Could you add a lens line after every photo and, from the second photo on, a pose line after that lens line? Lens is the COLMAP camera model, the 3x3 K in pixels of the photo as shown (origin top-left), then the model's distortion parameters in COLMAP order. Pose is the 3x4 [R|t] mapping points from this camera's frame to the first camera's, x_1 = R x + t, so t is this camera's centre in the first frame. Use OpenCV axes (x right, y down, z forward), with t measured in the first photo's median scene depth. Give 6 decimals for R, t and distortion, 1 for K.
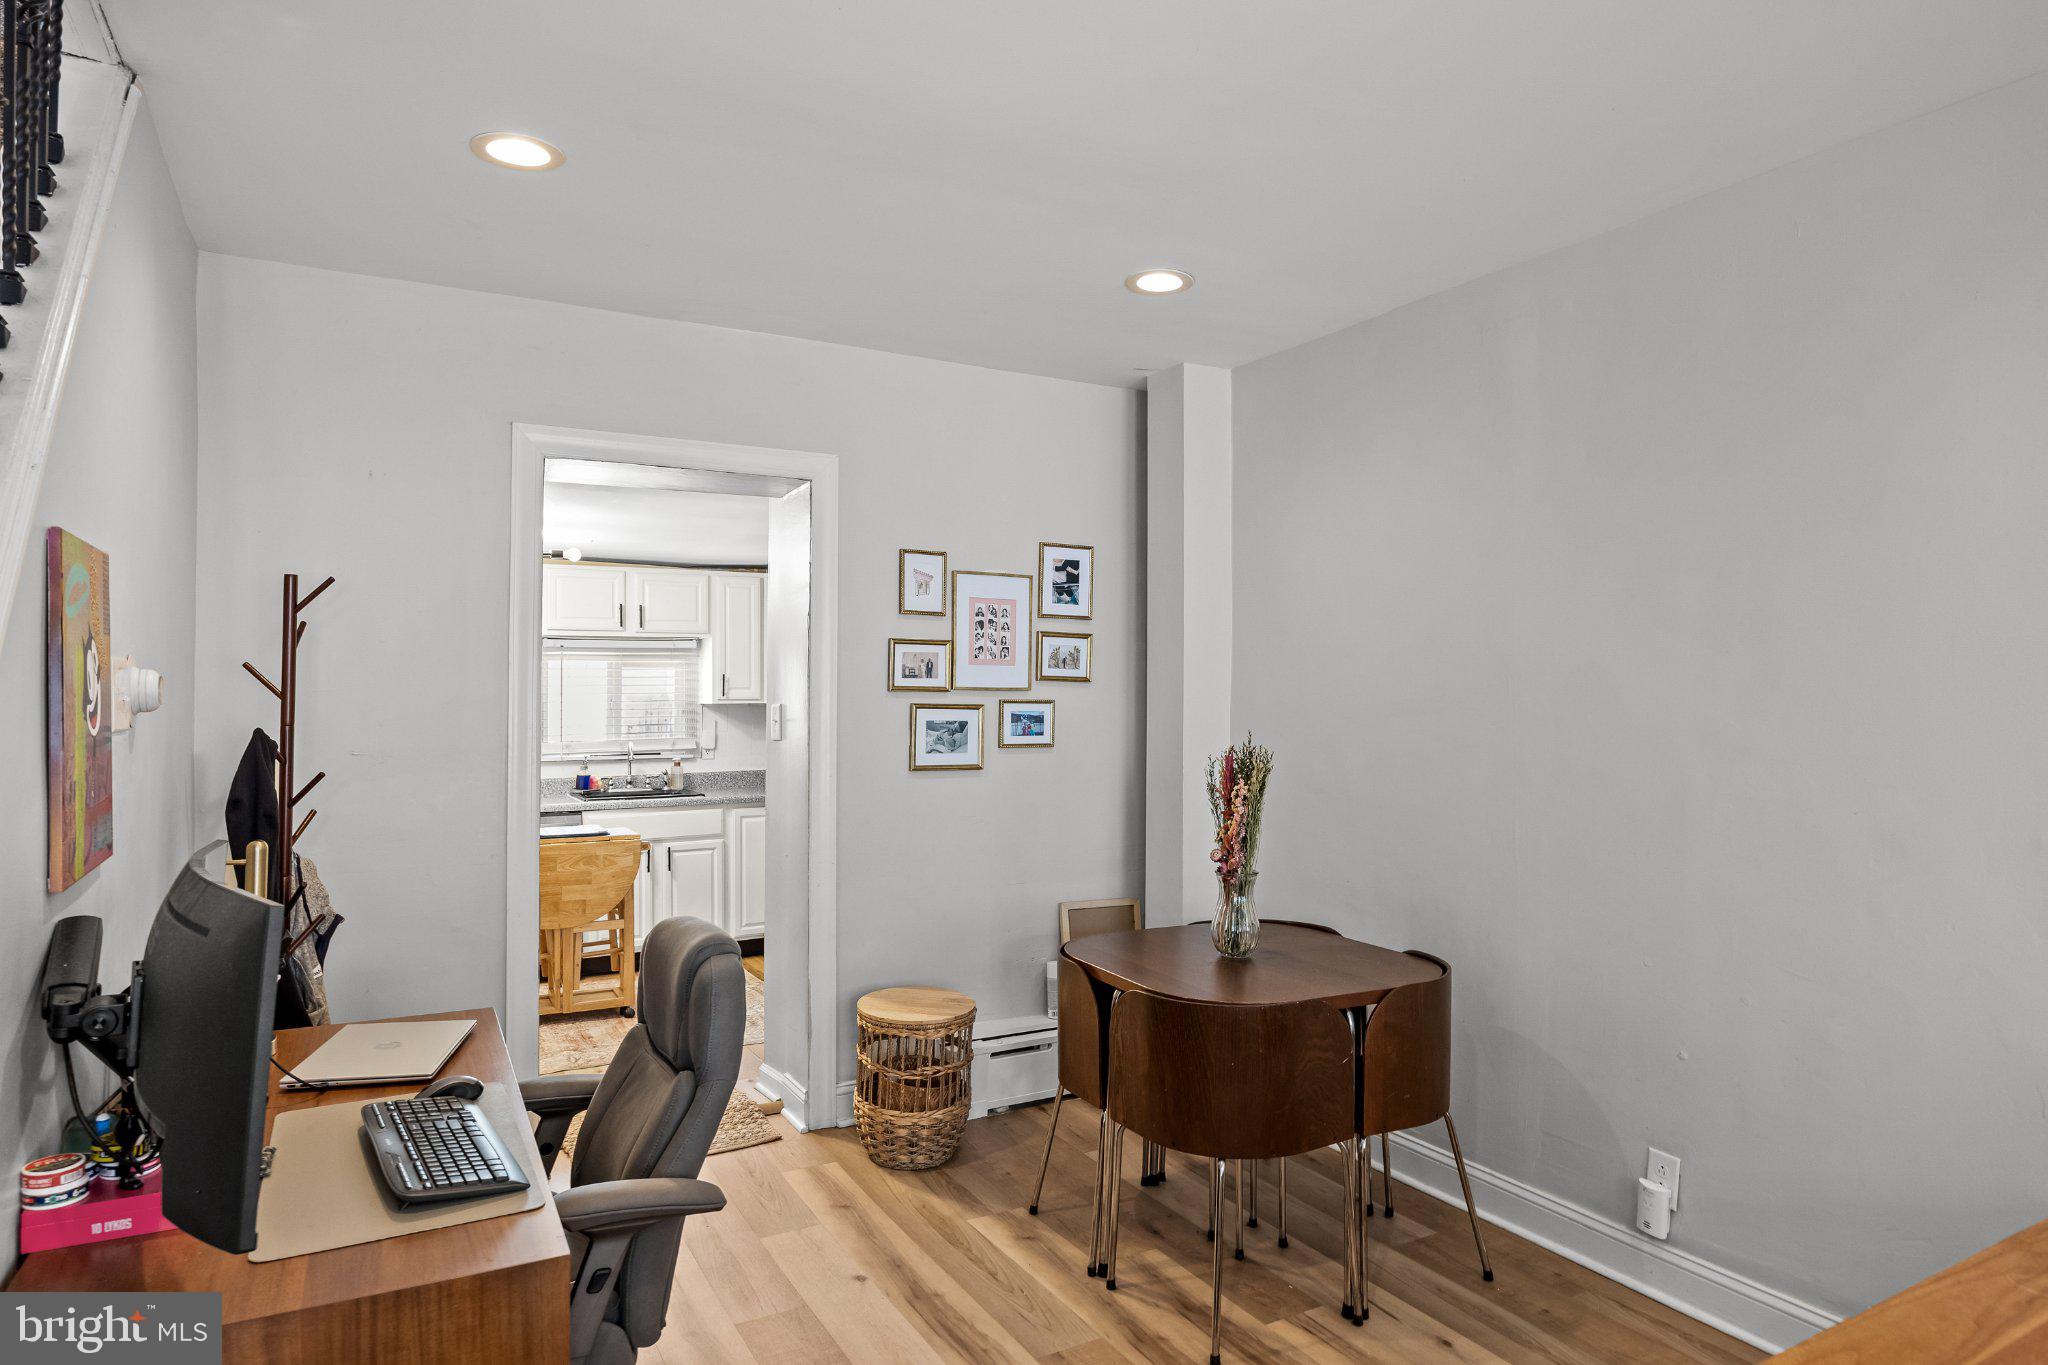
lens RADIAL K [[1201.0, 0, 1019.0], [0, 1201.0, 685.4], [0, 0, 1]] dist [-0.002841, -0.002674]
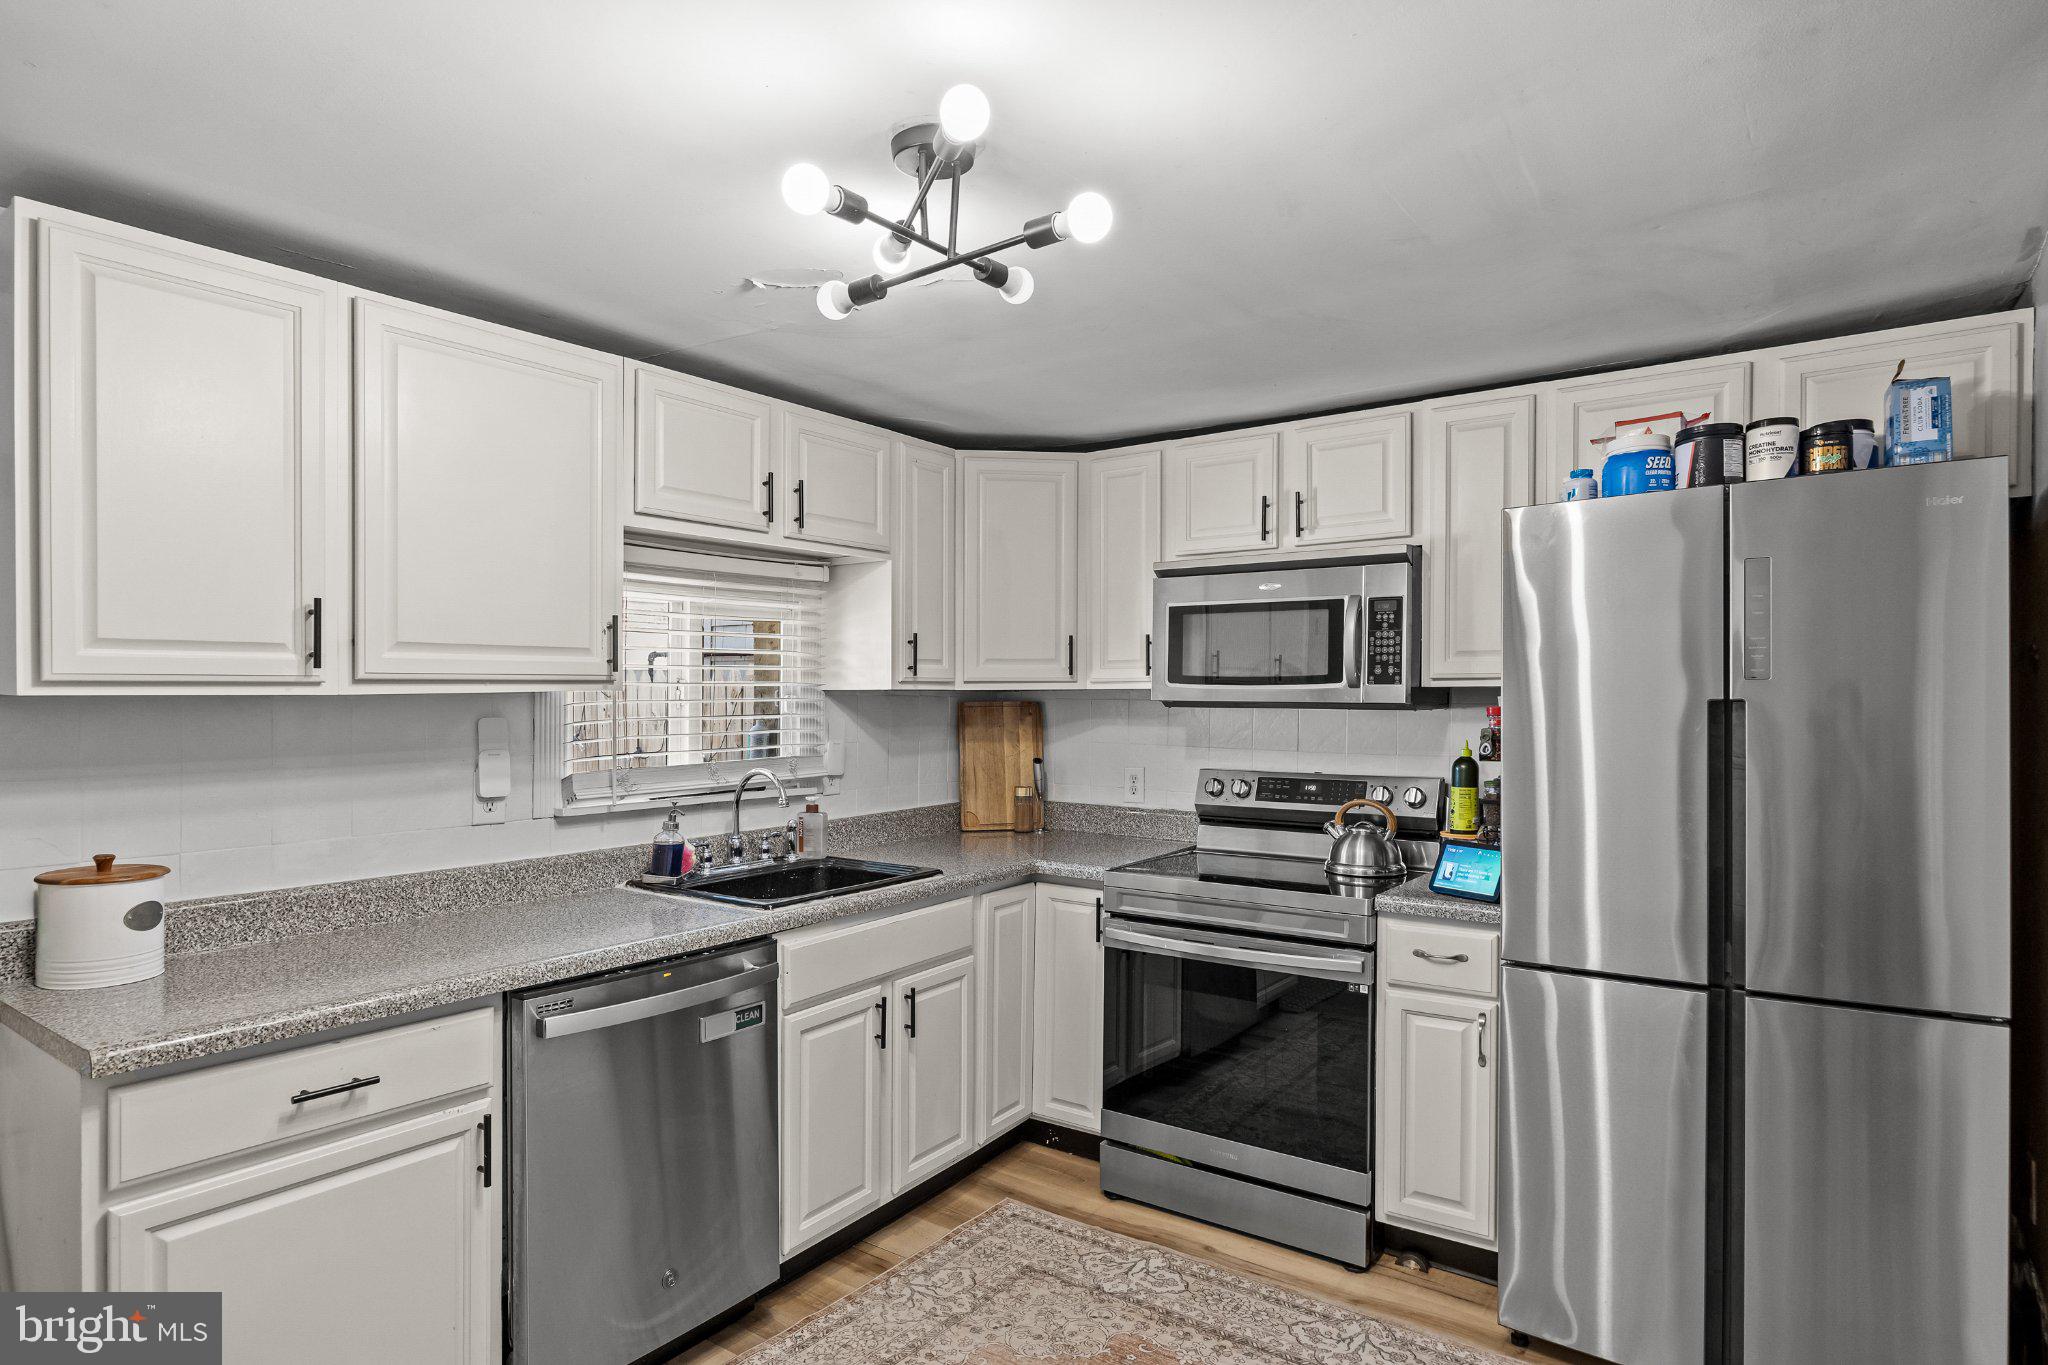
lens RADIAL K [[1138.4, 0, 1007.6], [0, 1138.4, 682.6], [0, 0, 1]] dist [-0.001896, -0.000497]
pose [[0.906957, 0.002720, 0.421213, -0.648357], [-0.001489, 0.999994, -0.003252, 0.021873], [-0.421220, 0.002322, 0.906956, 0.829552]]
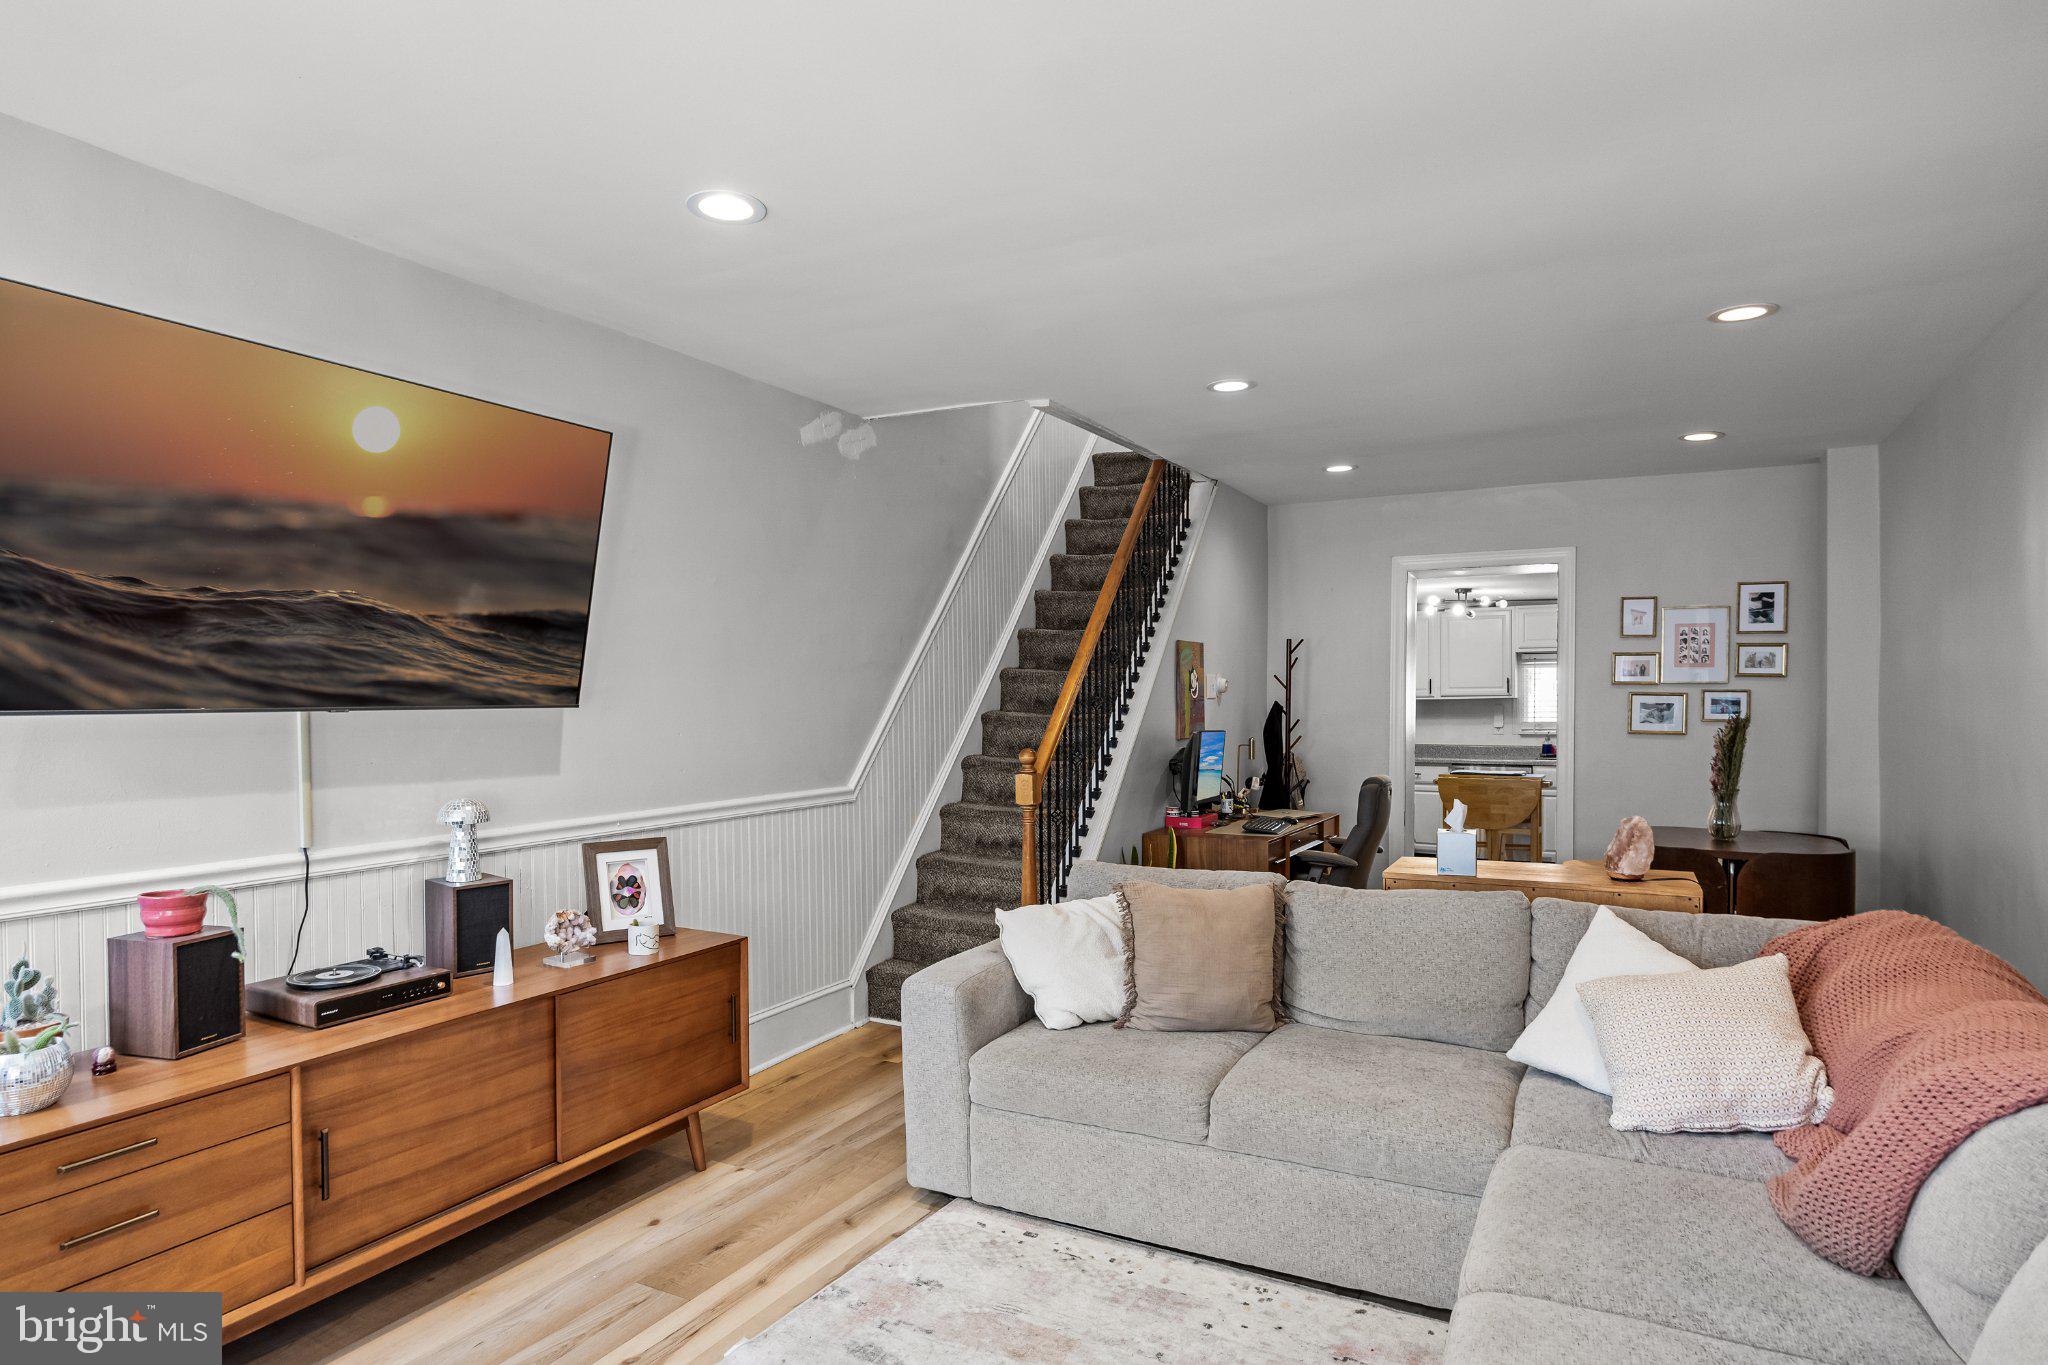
lens RADIAL K [[1140.0, 0, 1018.2], [0, 1140.0, 758.6], [0, 0, 1]] dist [-0.003141, 0.000215]
pose [[0.550234, 0.042850, -0.833910, 0.698392], [0.006712, 0.998423, 0.055732, 0.012568], [0.834984, -0.036262, 0.549079, -0.506165]]
